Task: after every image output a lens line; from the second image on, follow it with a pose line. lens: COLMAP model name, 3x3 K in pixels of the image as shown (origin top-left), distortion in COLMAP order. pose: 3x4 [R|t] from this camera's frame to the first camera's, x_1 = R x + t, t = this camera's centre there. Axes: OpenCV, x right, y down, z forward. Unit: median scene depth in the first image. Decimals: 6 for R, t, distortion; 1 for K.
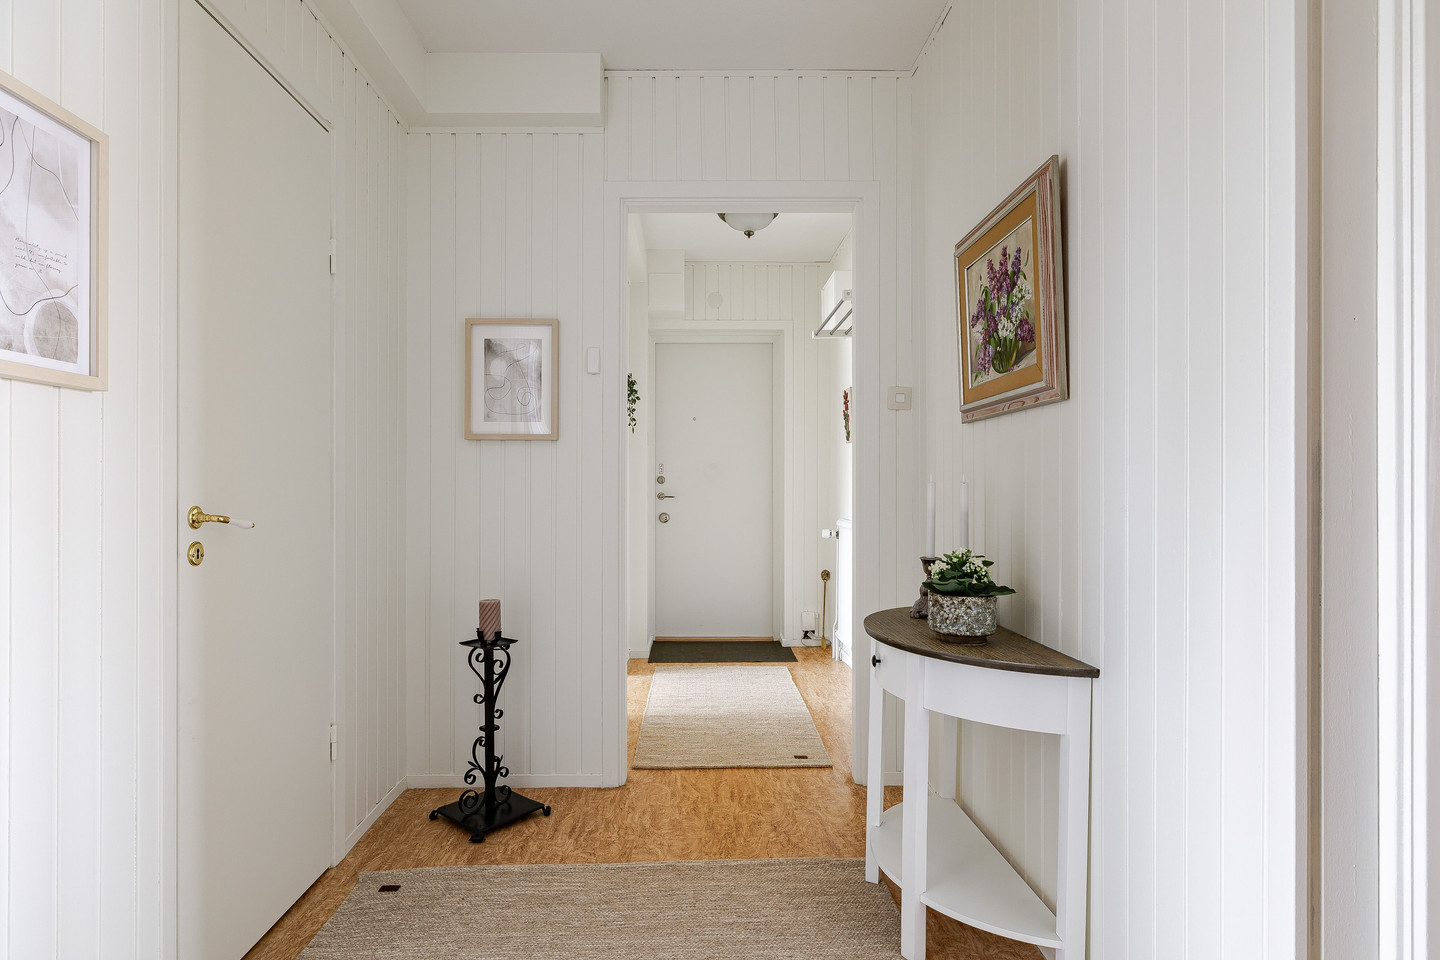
lens RADIAL K [[845.1, 0, 719.1], [0, 845.1, 482.6], [0, 0, 1]] dist [-0.012837, 0.001161]
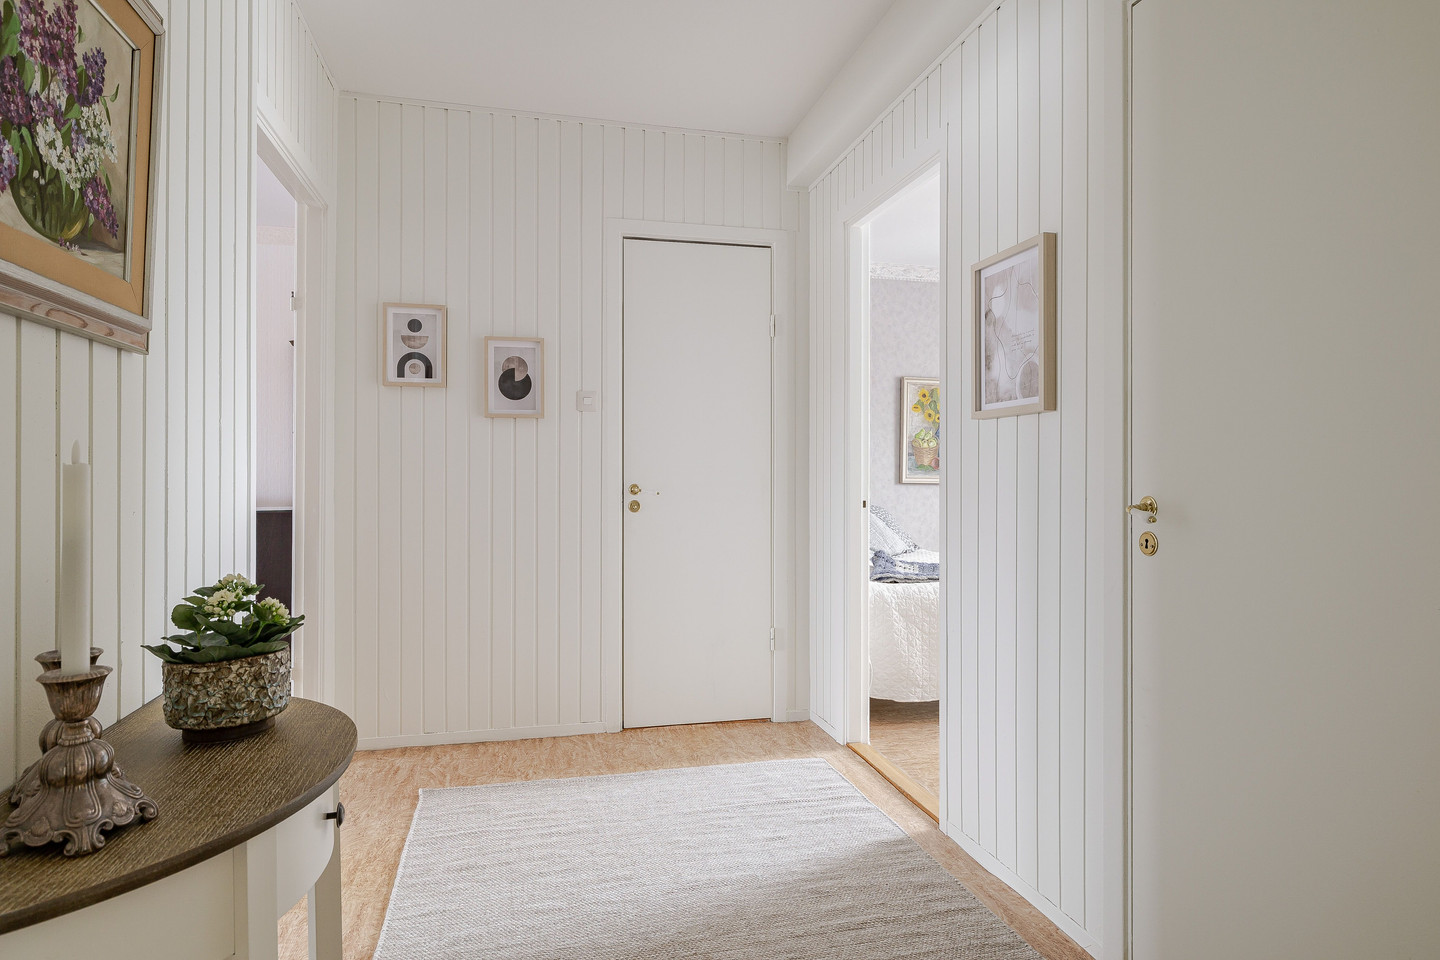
lens RADIAL K [[836.0, 0, 719.7], [0, 836.0, 476.8], [0, 0, 1]] dist [0.000058, 0.000012]
pose [[-0.979942, 0.001589, -0.199277, 0.110077], [0.001903, 0.999997, -0.001387, 0.005741], [0.199274, -0.001738, -0.979942, 2.490784]]
